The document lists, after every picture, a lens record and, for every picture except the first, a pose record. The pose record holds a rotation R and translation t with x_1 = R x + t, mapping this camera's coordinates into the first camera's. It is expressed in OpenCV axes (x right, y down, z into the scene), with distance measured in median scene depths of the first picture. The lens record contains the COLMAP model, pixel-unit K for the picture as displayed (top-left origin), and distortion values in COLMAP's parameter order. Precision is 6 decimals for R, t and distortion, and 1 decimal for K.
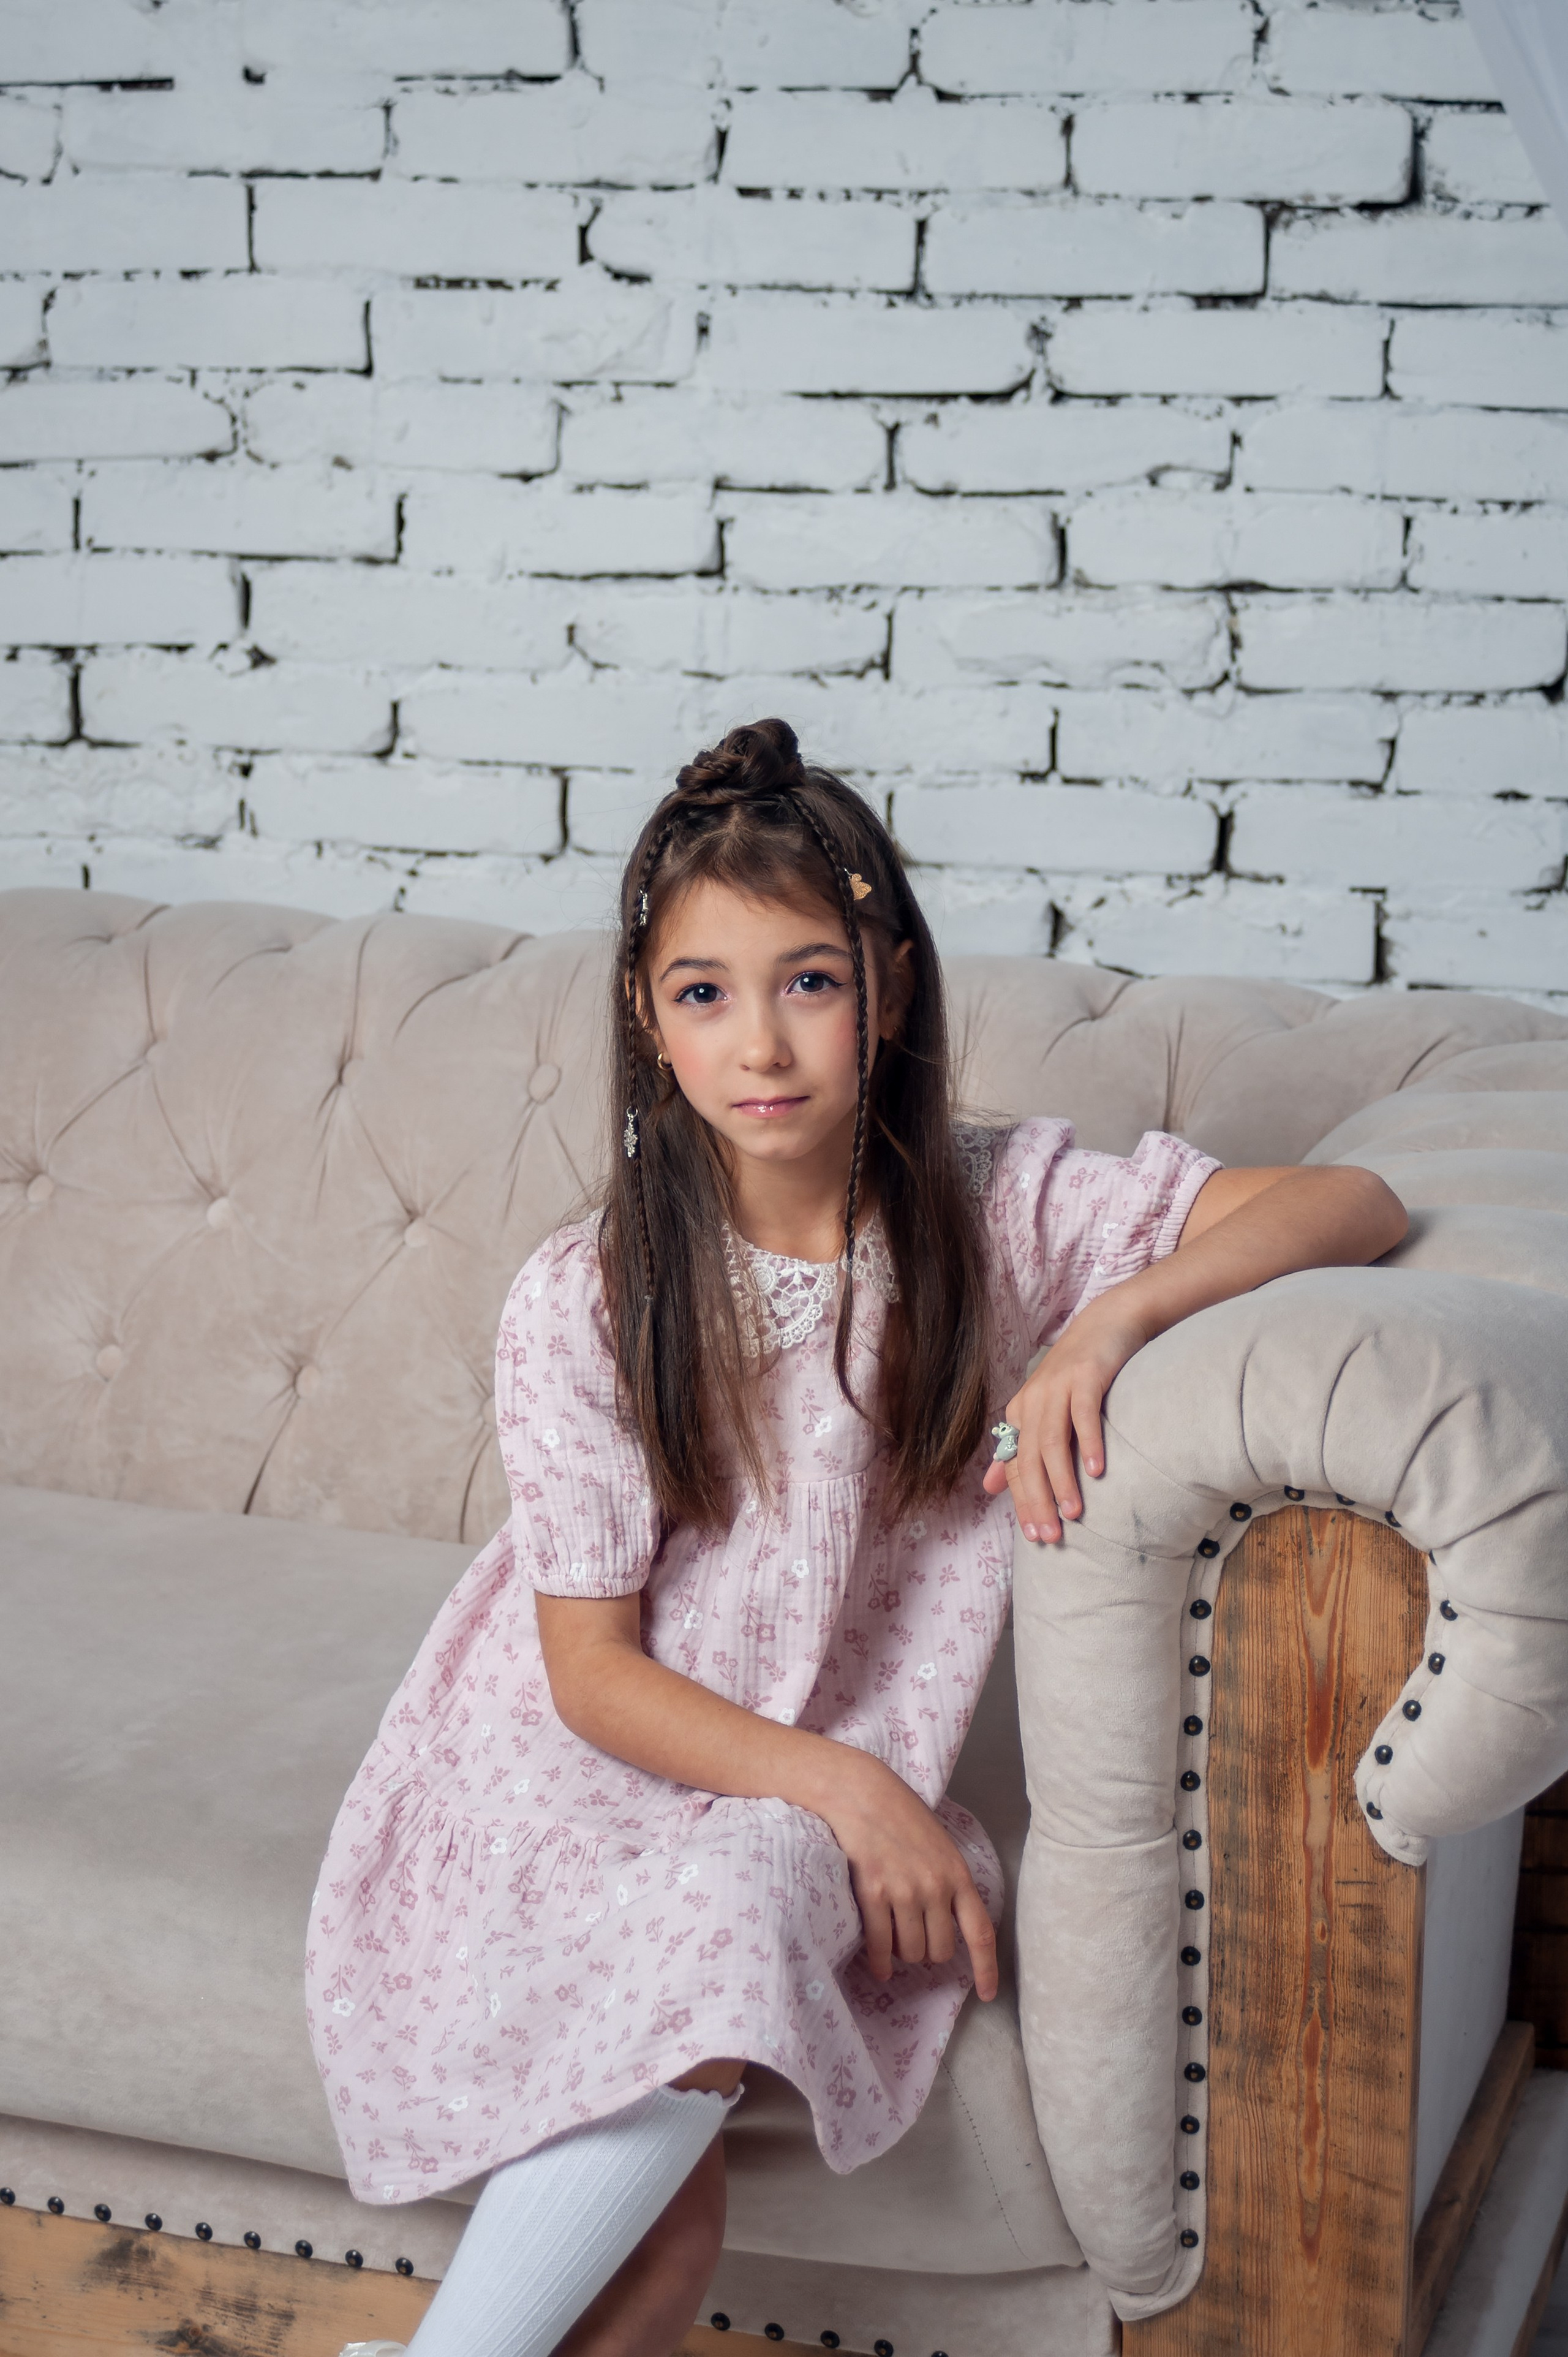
lens RADIAL K [[3985.1, 0, 749.5], [0, 3985.1, 973.6], [0, 0, 1]] dist [0.053693, -0.054591]
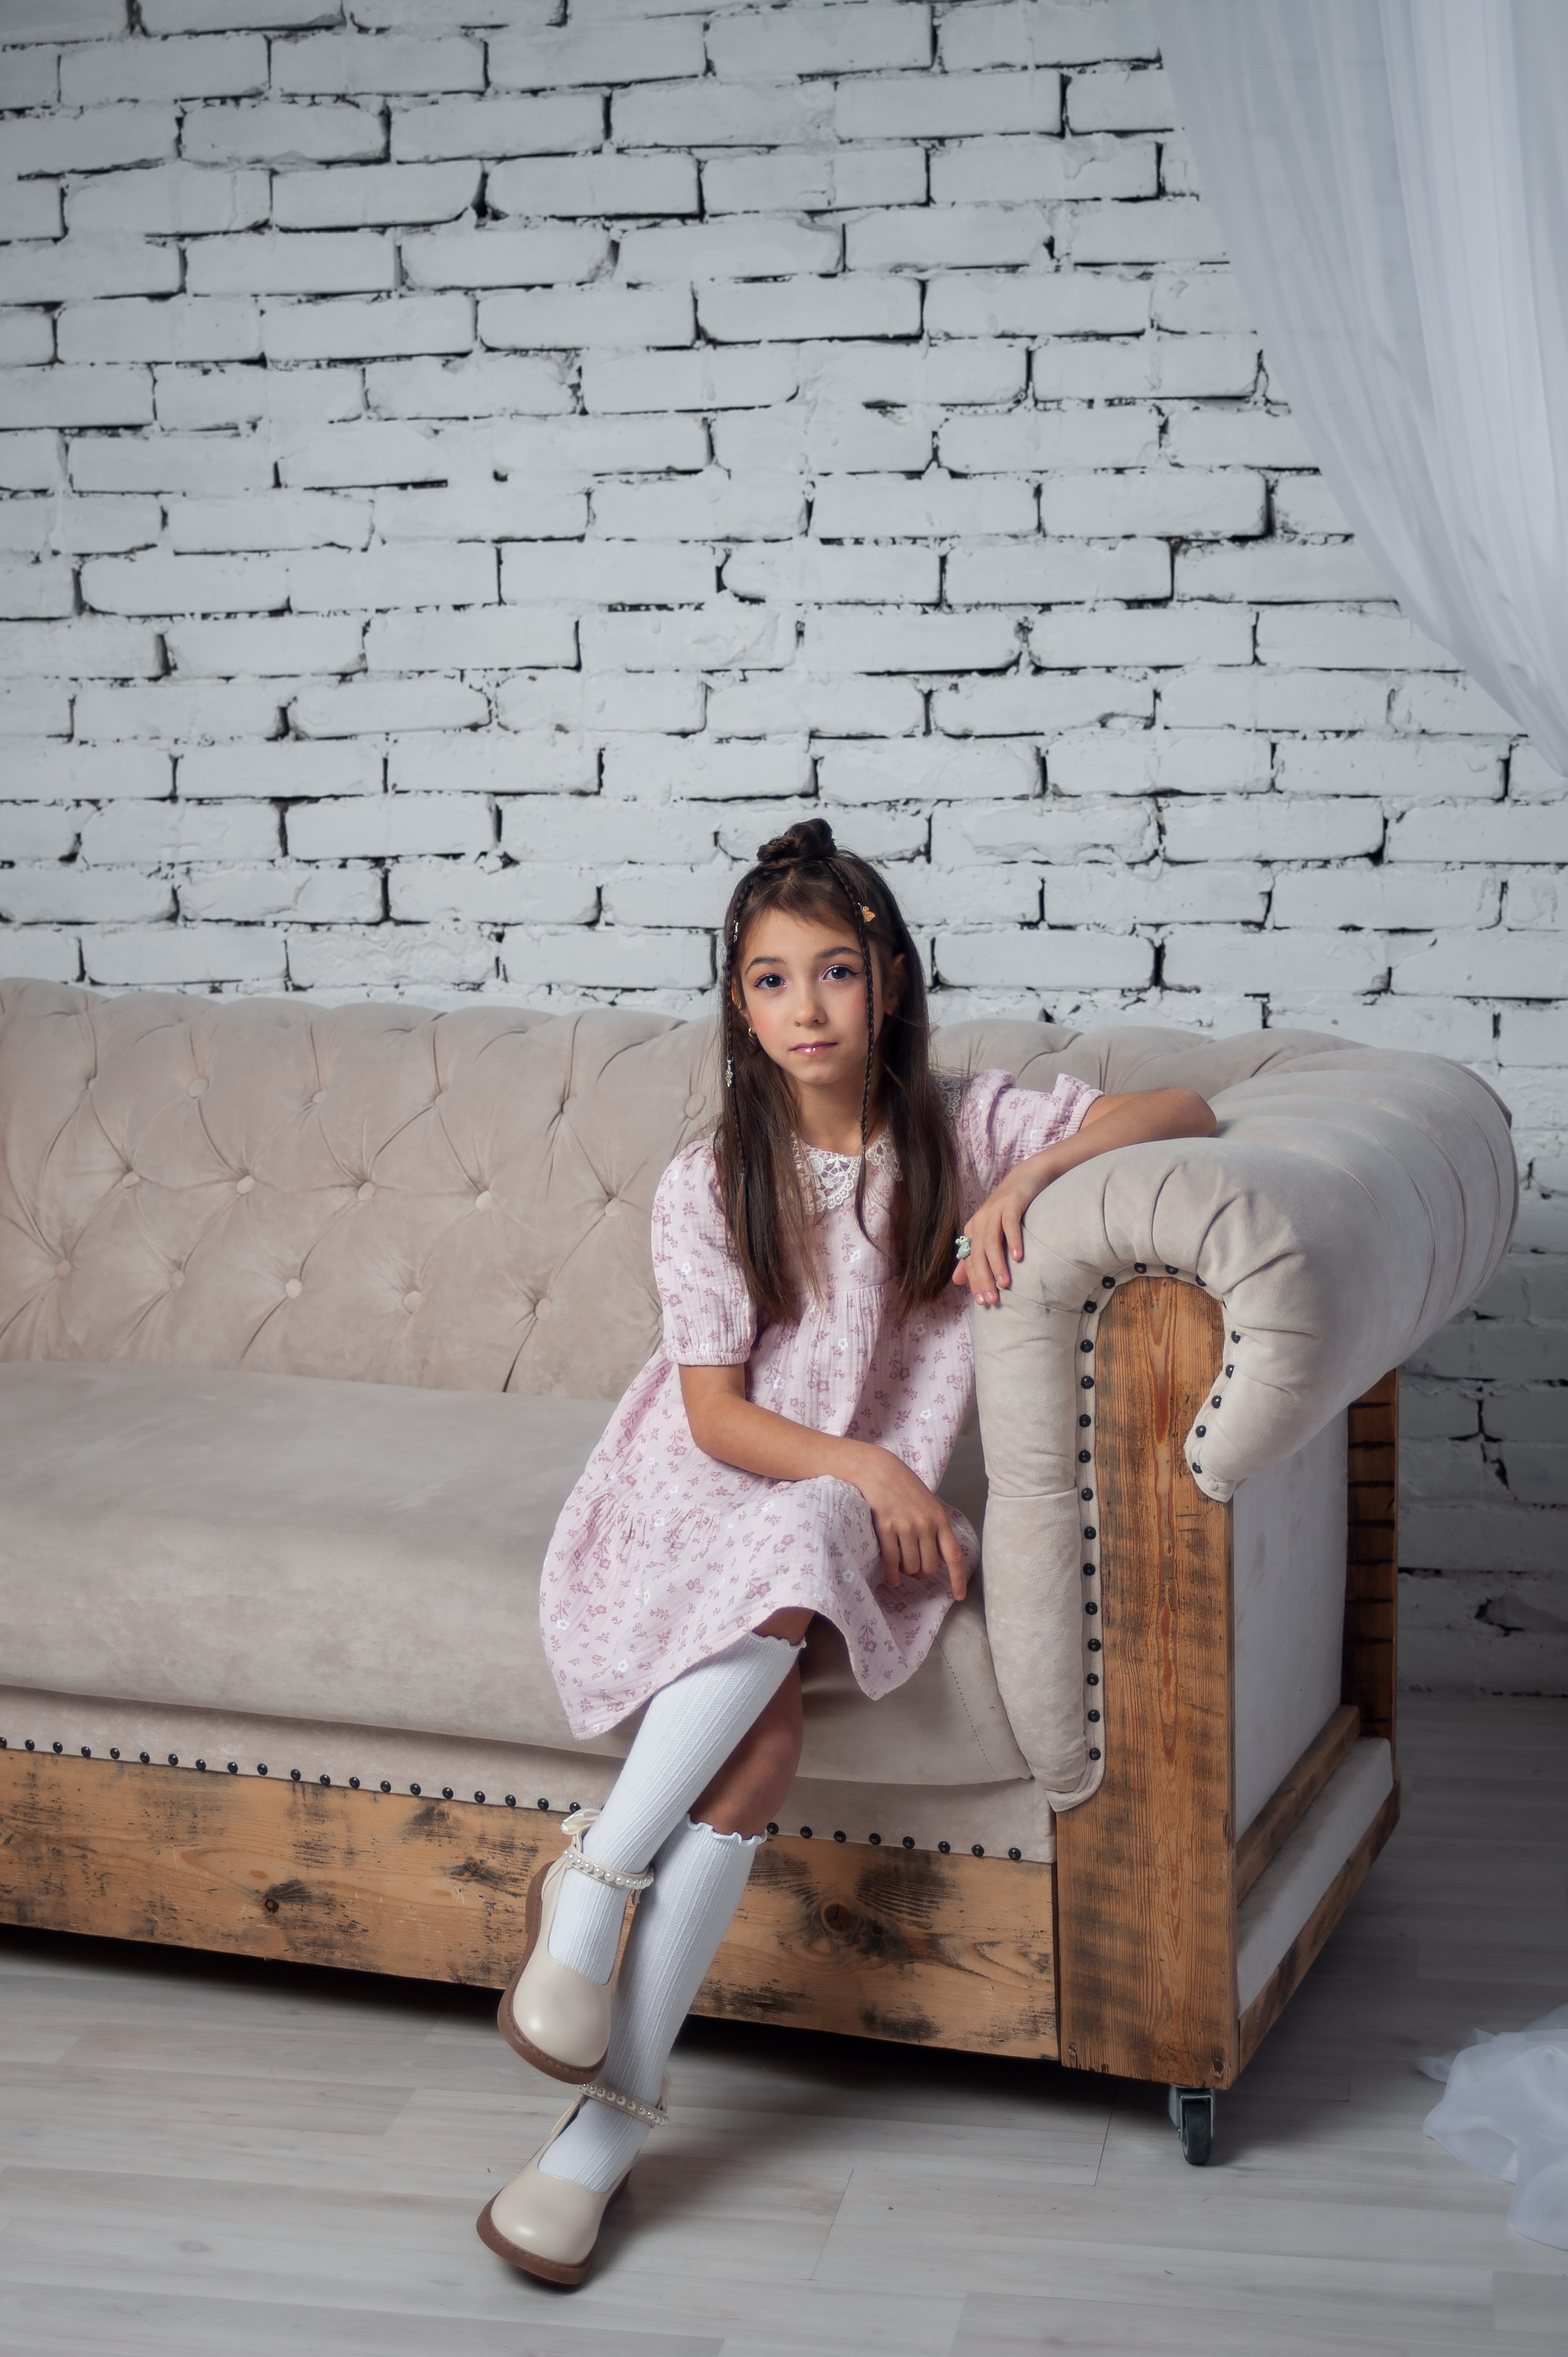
lens RADIAL K [[3016.4, 0, 786.9], [0, 3016.4, 934.4], [0, 0, 1]] dist [-0.024009, 0.009843]
pose [[0.999176, -0.023110, -0.033362, 0.019034], [0.020227, 0.996234, -0.084318, 0.047858], [0.035185, 0.083574, 0.995880, -0.120868]]
